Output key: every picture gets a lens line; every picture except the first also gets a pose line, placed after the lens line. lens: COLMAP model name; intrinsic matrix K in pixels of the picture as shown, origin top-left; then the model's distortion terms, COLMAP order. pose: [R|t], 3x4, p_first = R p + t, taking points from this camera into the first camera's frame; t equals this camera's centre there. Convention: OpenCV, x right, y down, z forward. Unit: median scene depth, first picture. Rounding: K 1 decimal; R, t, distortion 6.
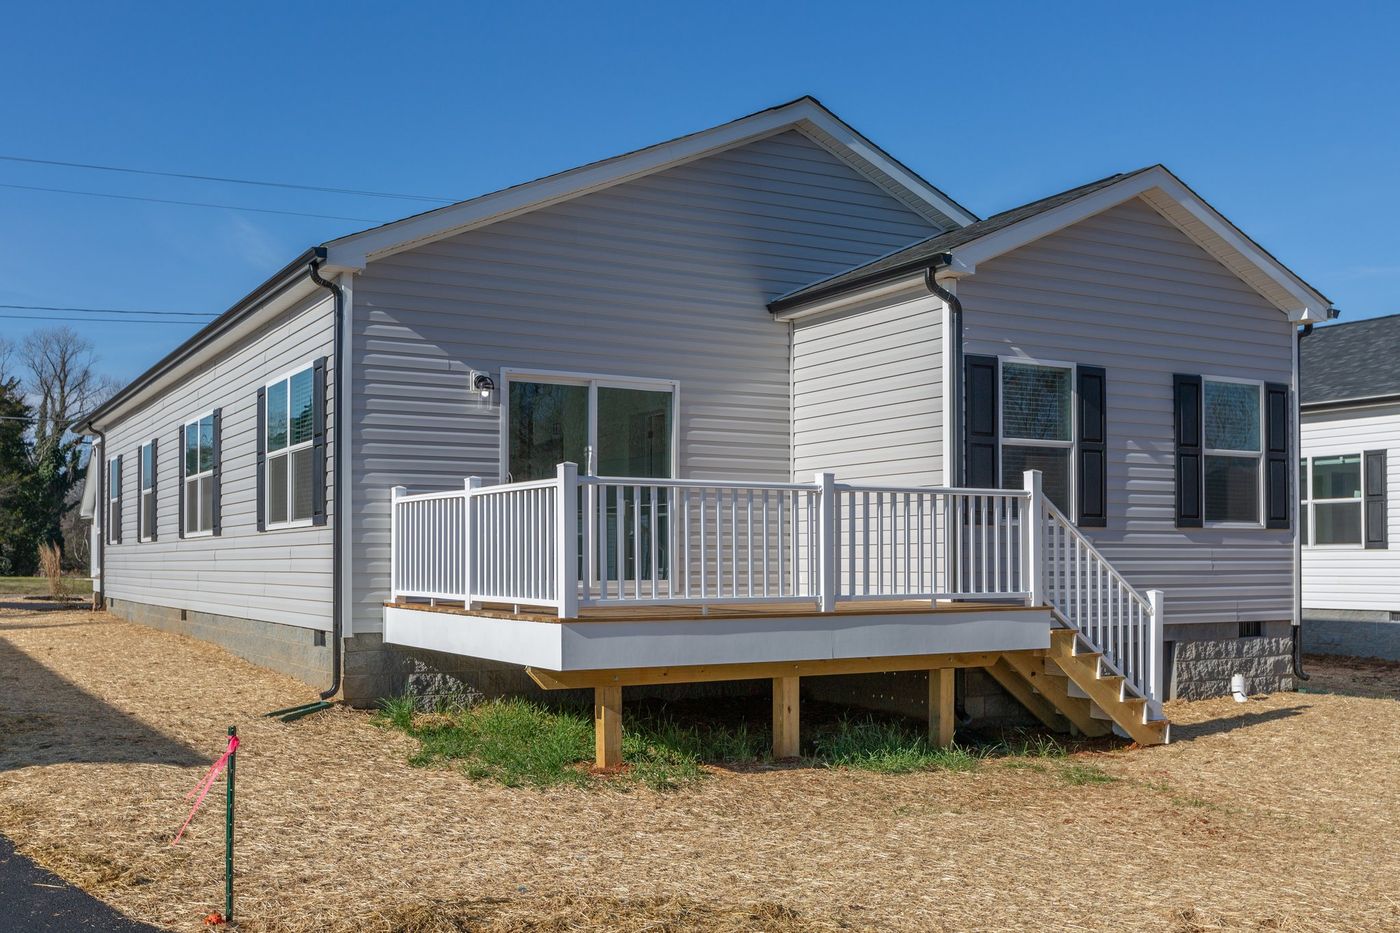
lens RADIAL K [[1377.4, 0, 699.5], [0, 1377.4, 552.2], [0, 0, 1]] dist [-0.010374, 0.001810]
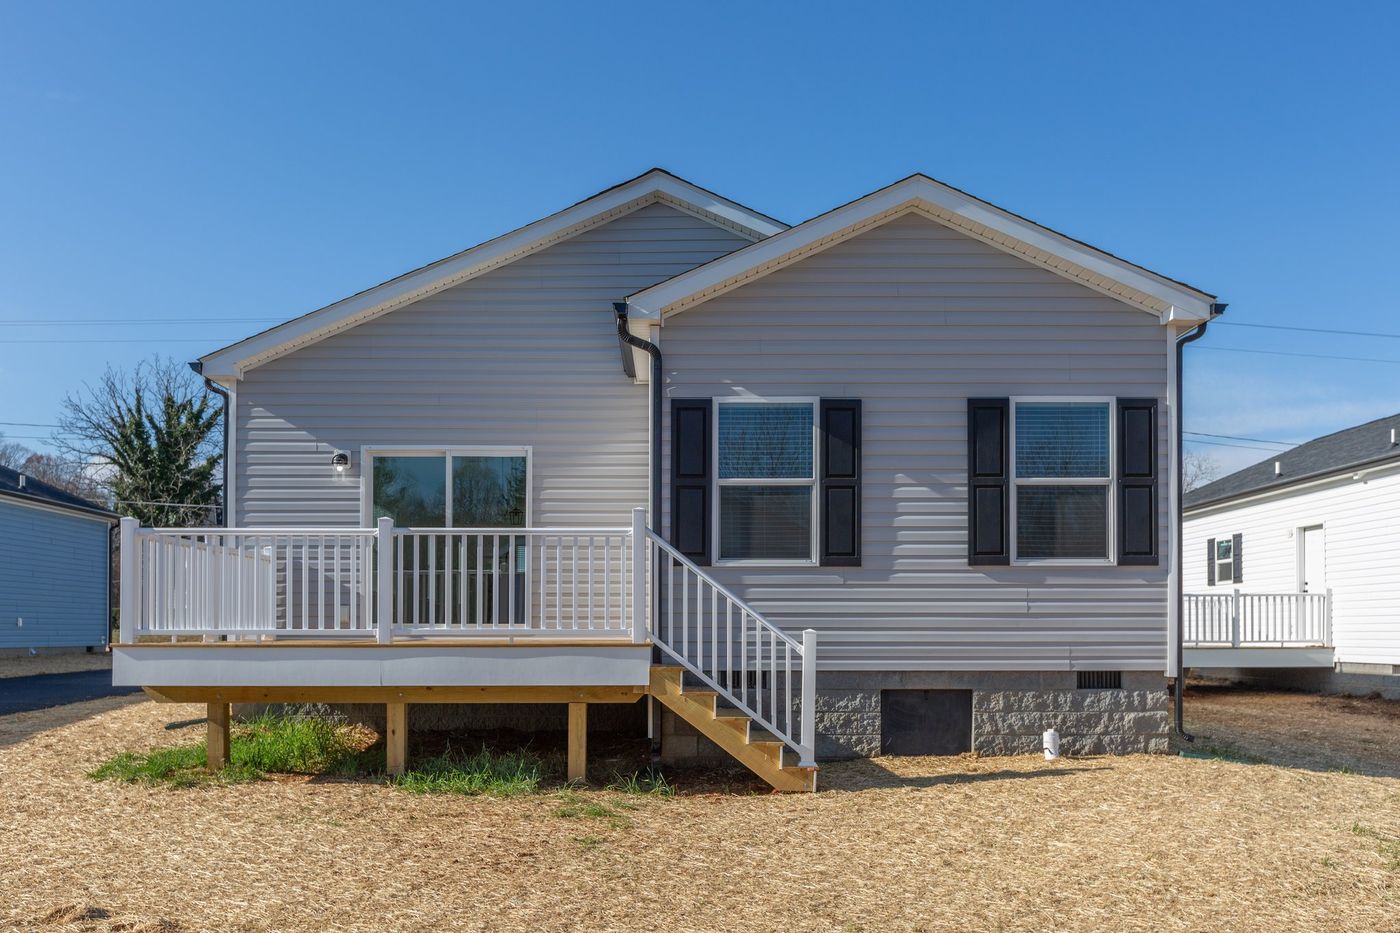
lens RADIAL K [[1233.8, 0, 698.2], [0, 1233.8, 632.7], [0, 0, 1]] dist [-0.001111, -0.004257]
pose [[0.868789, 0.000756, -0.495182, 0.597967], [0.002039, 0.999985, 0.005105, 0.022168], [0.495178, -0.005445, 0.868774, 0.195306]]
